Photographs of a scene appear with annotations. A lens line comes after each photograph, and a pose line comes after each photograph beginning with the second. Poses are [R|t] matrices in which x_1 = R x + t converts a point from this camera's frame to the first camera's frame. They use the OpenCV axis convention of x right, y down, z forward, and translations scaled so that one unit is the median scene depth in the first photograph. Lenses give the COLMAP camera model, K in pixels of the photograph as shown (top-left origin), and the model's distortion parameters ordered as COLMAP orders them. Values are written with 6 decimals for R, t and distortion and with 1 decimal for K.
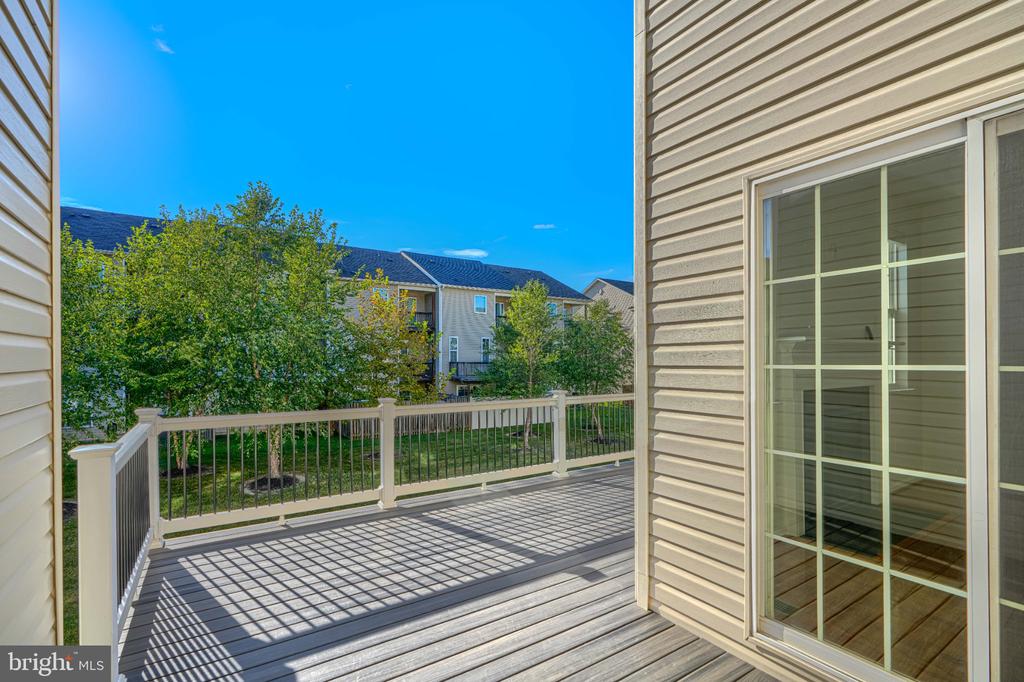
lens RADIAL K [[464.1, 0, 506.5], [0, 464.1, 365.3], [0, 0, 1]] dist [0.000653, 0.000006]
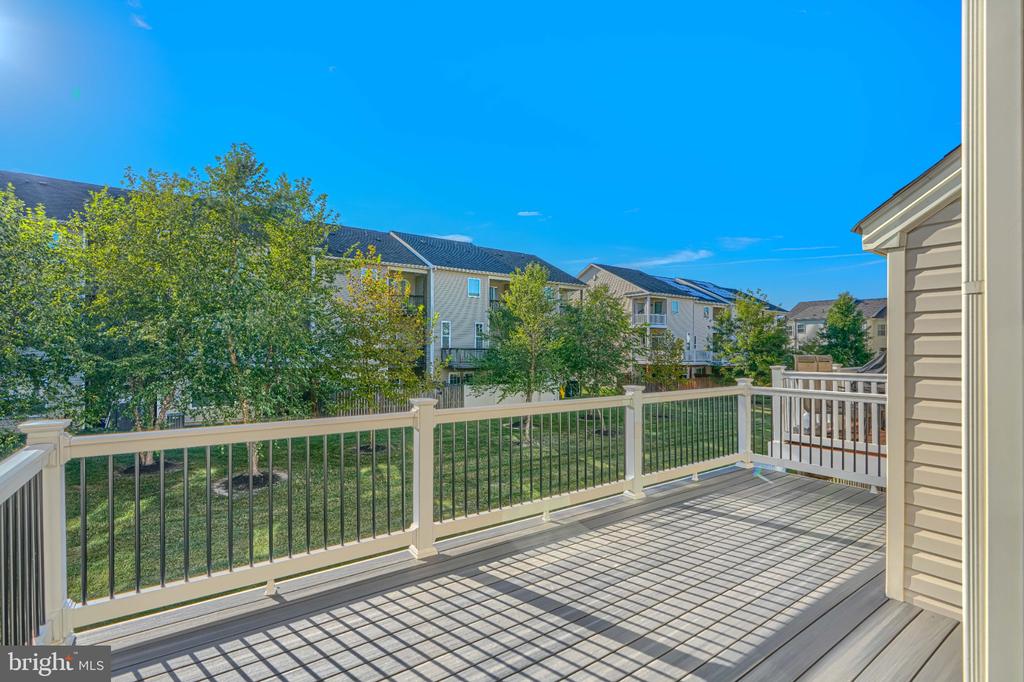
lens RADIAL K [[464.1, 0, 508.2], [0, 464.1, 348.0], [0, 0, 1]] dist [0.000653, 0.000006]
pose [[0.999127, 0.009162, 0.040758, -0.046621], [-0.008818, 0.999924, -0.008604, 0.000060], [-0.040834, 0.008237, 0.999132, 0.086119]]
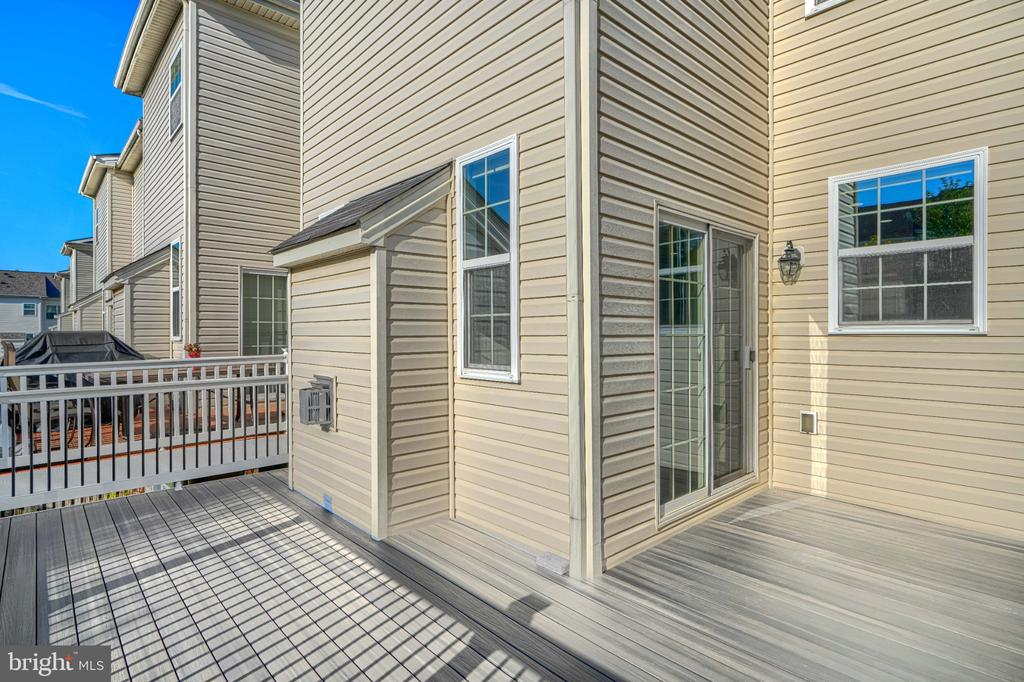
lens RADIAL K [[520.6, 0, 509.3], [0, 520.6, 331.9], [0, 0, 1]] dist [0.020018, 0.000198]
pose [[-0.154148, 0.013113, 0.987961, -0.133314], [0.009791, 0.999883, -0.011743, 0.001367], [-0.987999, 0.007862, -0.154258, 0.228379]]
